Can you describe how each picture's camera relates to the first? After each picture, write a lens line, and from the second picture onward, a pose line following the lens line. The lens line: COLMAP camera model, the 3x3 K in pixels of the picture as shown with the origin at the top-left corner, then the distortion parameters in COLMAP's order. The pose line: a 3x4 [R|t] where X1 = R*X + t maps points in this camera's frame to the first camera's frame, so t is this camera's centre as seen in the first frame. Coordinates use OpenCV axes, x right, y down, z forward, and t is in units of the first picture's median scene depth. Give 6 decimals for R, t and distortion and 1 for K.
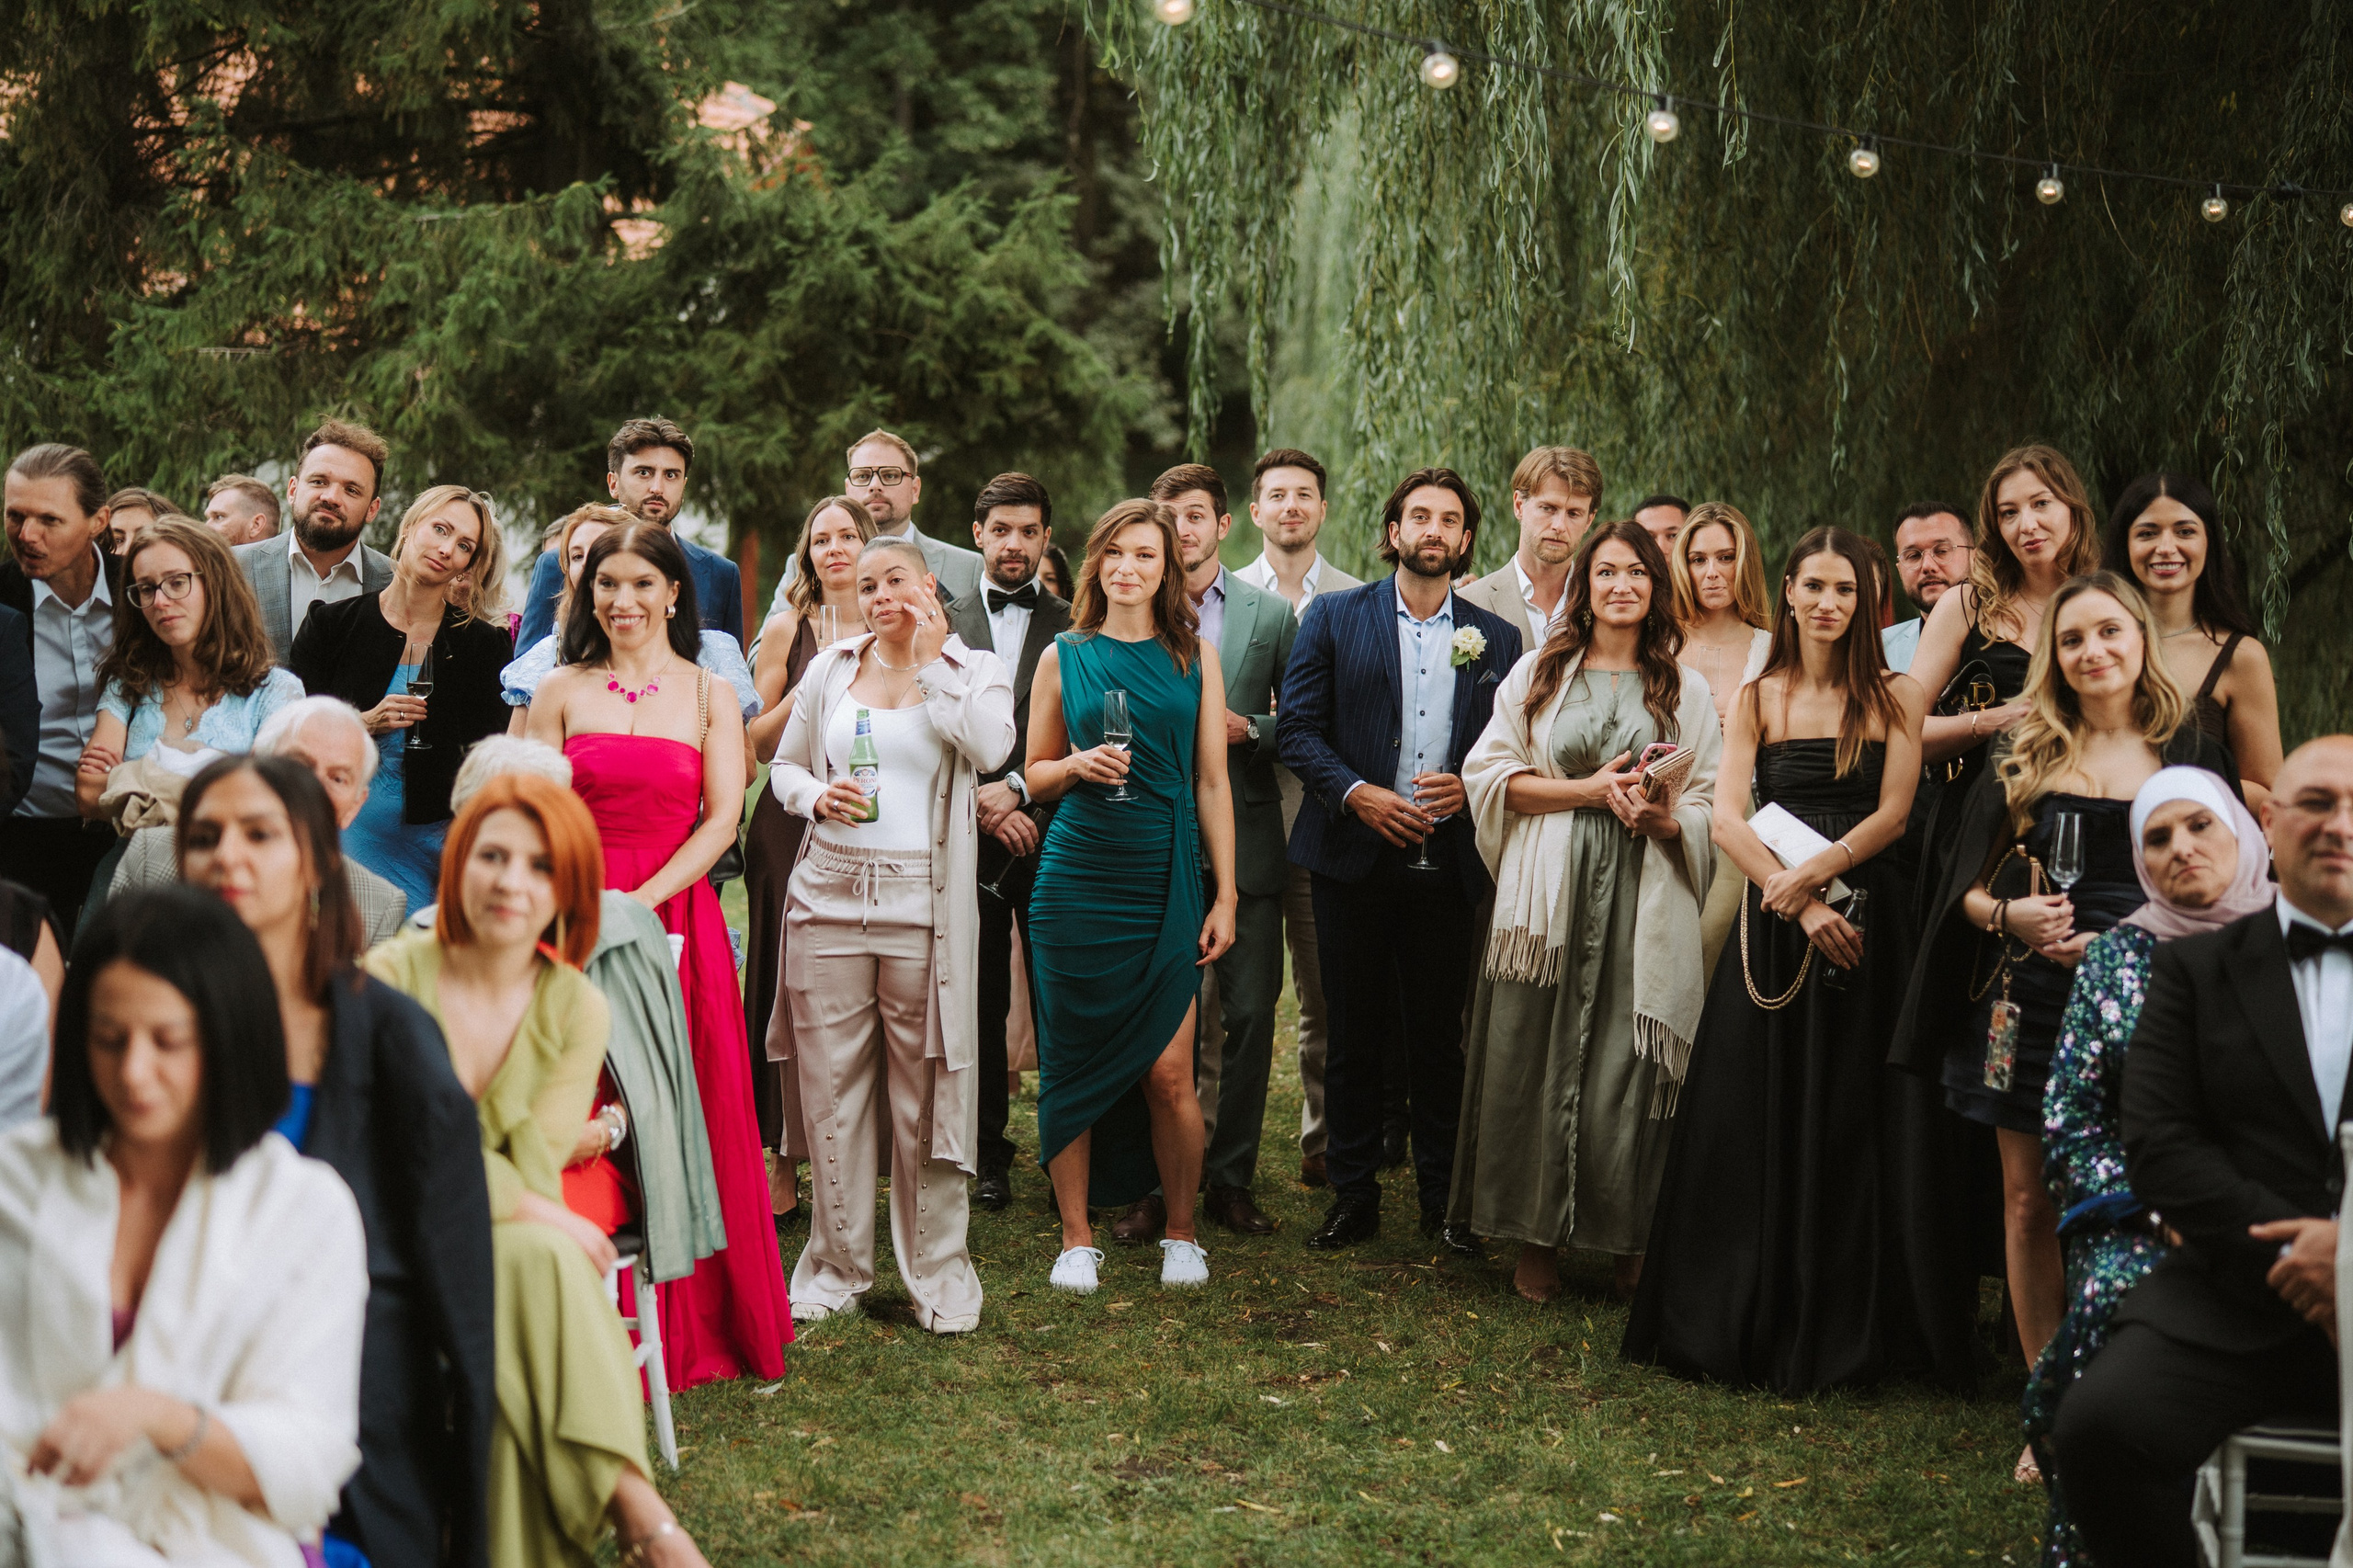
lens RADIAL K [[3360.5, 0, 1175.2], [0, 3360.5, 788.1], [0, 0, 1]] dist [-0.001090, 0.000000]
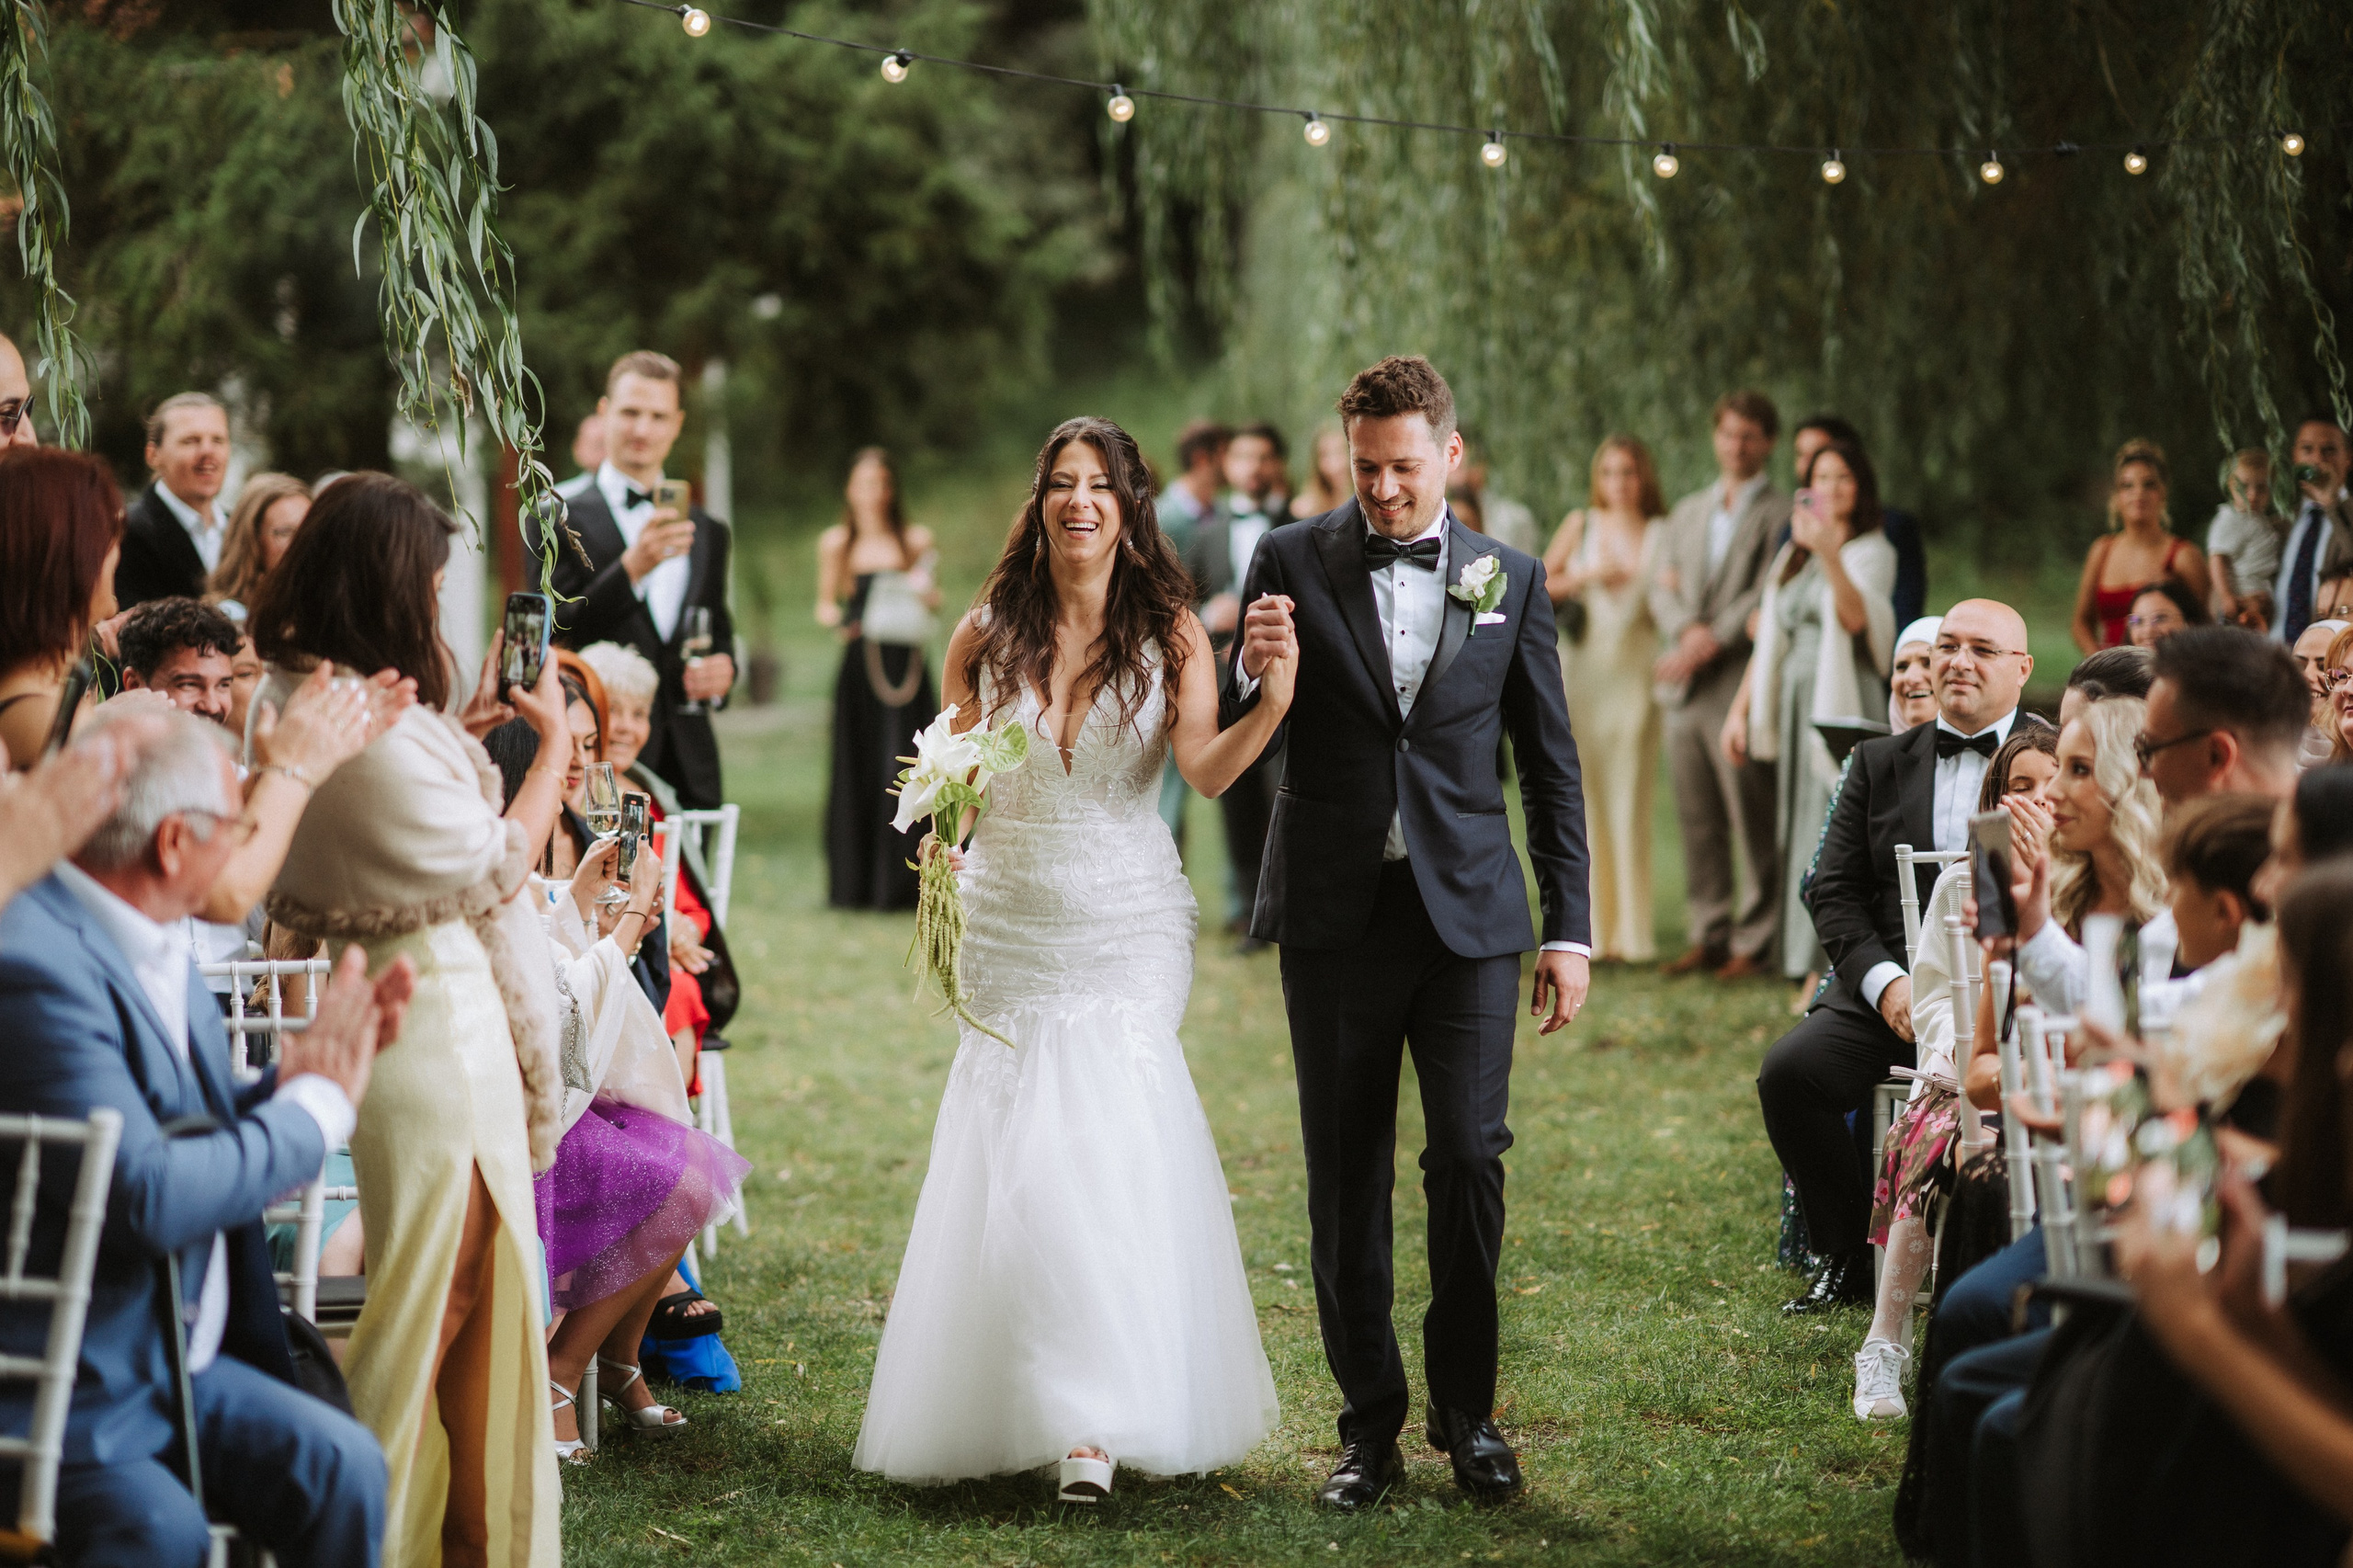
lens RADIAL K [[5859.8, 0, 1177.2], [0, 5859.8, 781.3], [0, 0, 1]] dist [-0.019141, 0.000000]
pose [[0.999451, -0.031373, 0.010624, -0.003401], [0.031462, 0.999470, -0.008380, 0.019205], [-0.010356, 0.008710, 0.999908, -0.392161]]
